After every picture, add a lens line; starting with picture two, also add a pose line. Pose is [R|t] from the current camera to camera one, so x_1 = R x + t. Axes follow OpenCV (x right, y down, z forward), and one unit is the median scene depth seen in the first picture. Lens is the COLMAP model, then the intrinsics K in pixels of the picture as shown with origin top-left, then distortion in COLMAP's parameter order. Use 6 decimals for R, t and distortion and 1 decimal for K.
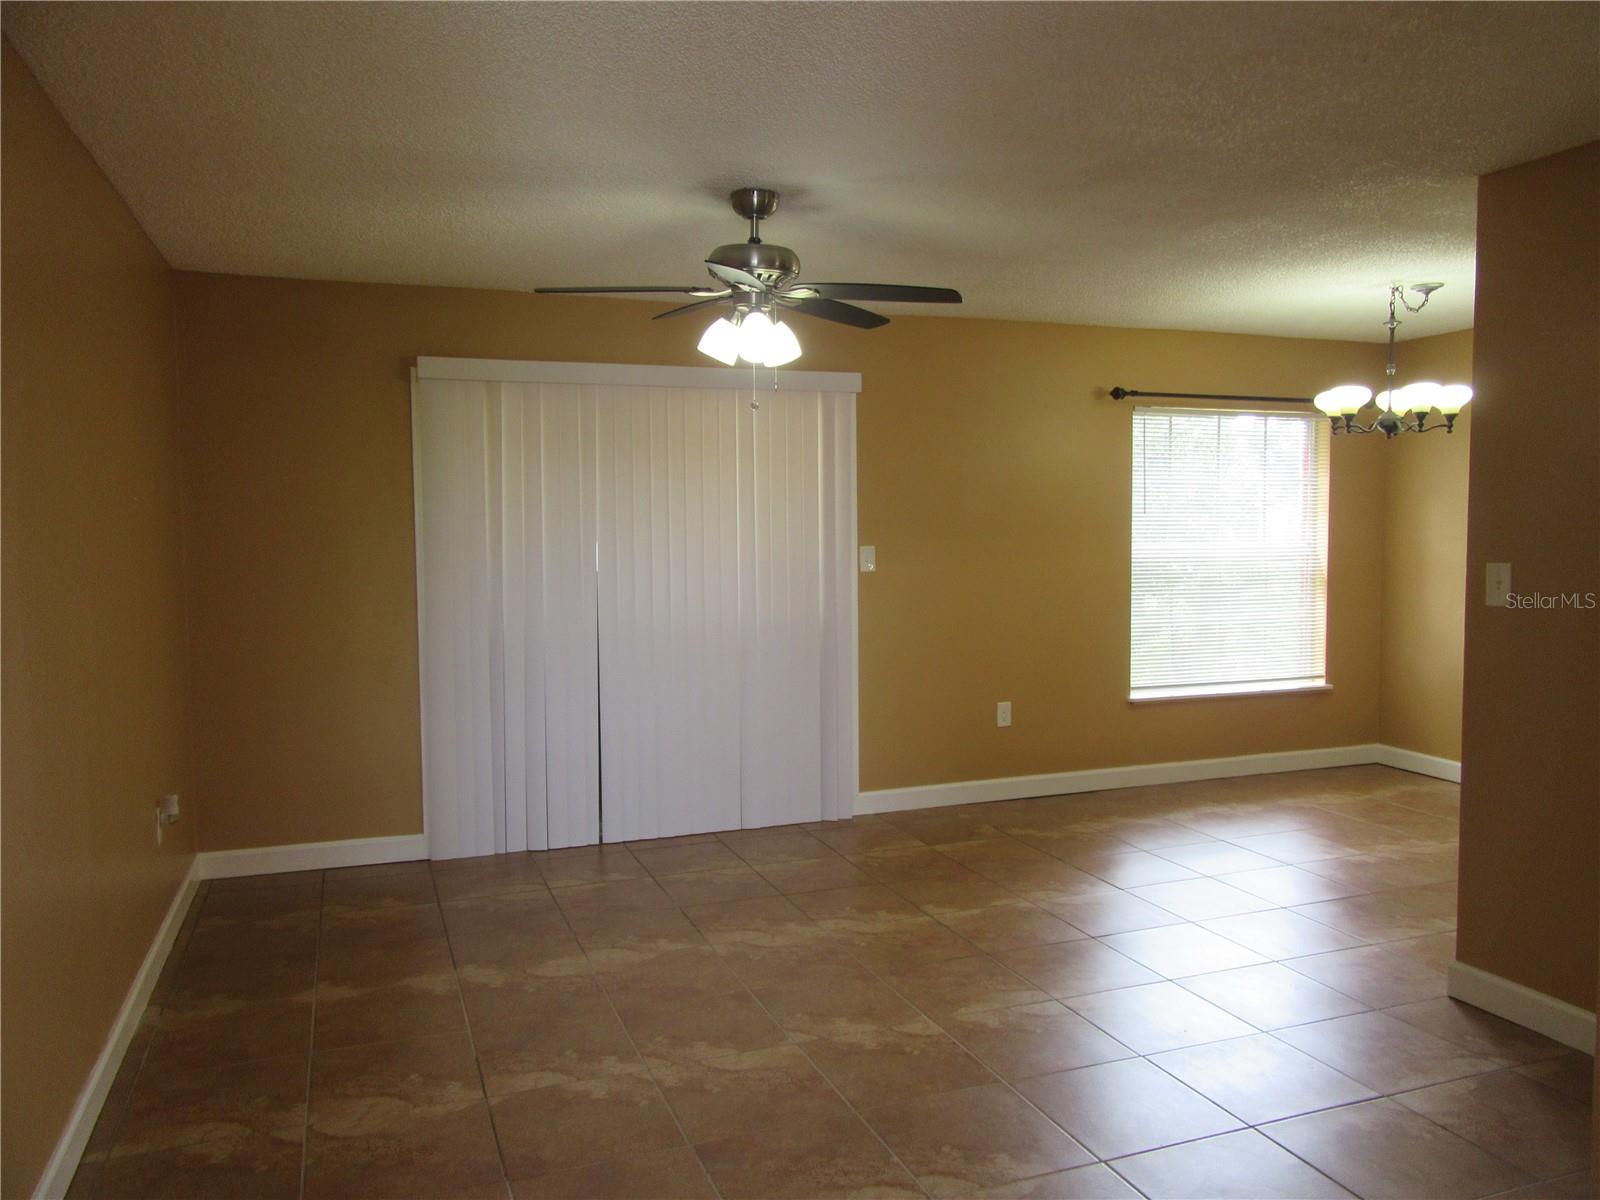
lens RADIAL K [[1195.5, 0, 800.0], [0, 1195.5, 600.0], [0, 0, 1]] dist [-0.010308, 0.027733]
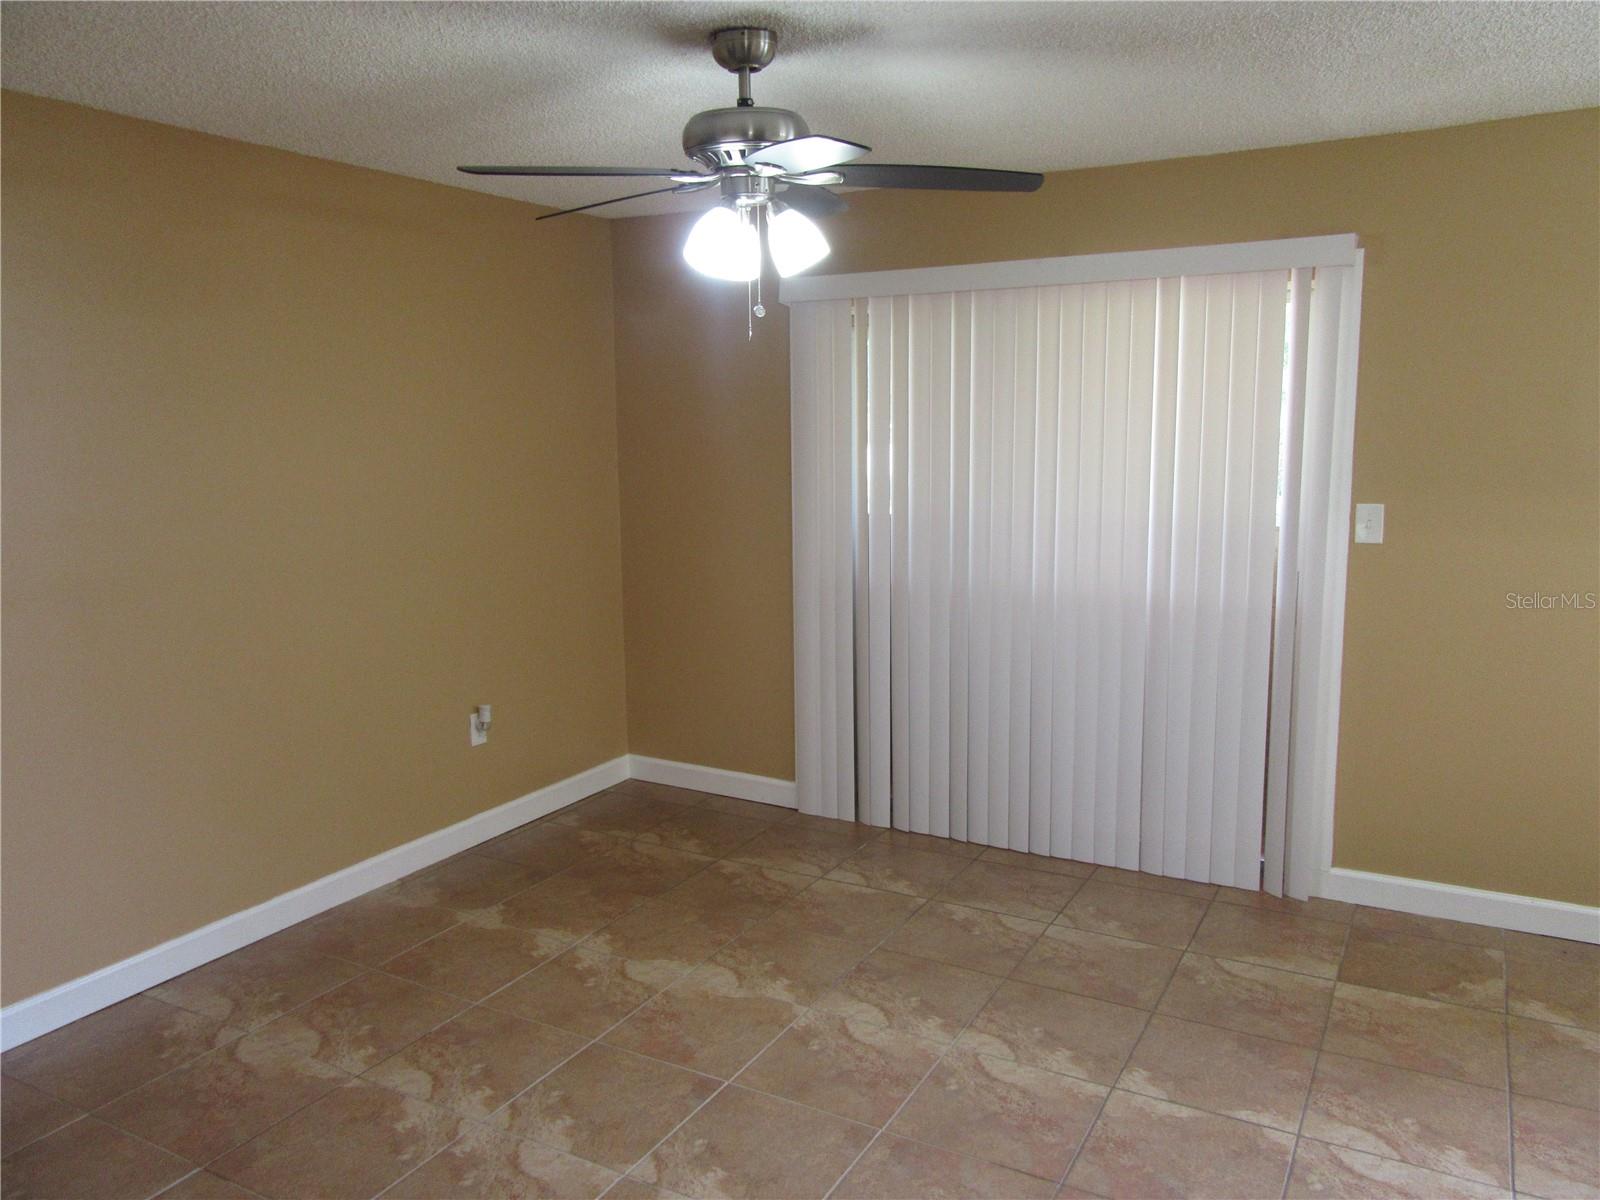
lens RADIAL K [[1195.5, 0, 800.0], [0, 1195.5, 600.0], [0, 0, 1]] dist [-0.010308, 0.027733]
pose [[0.647979, 0.117426, -0.752552, 0.476196], [-0.045600, 0.992253, 0.115564, -0.074612], [0.760292, -0.040566, 0.648314, 0.463897]]
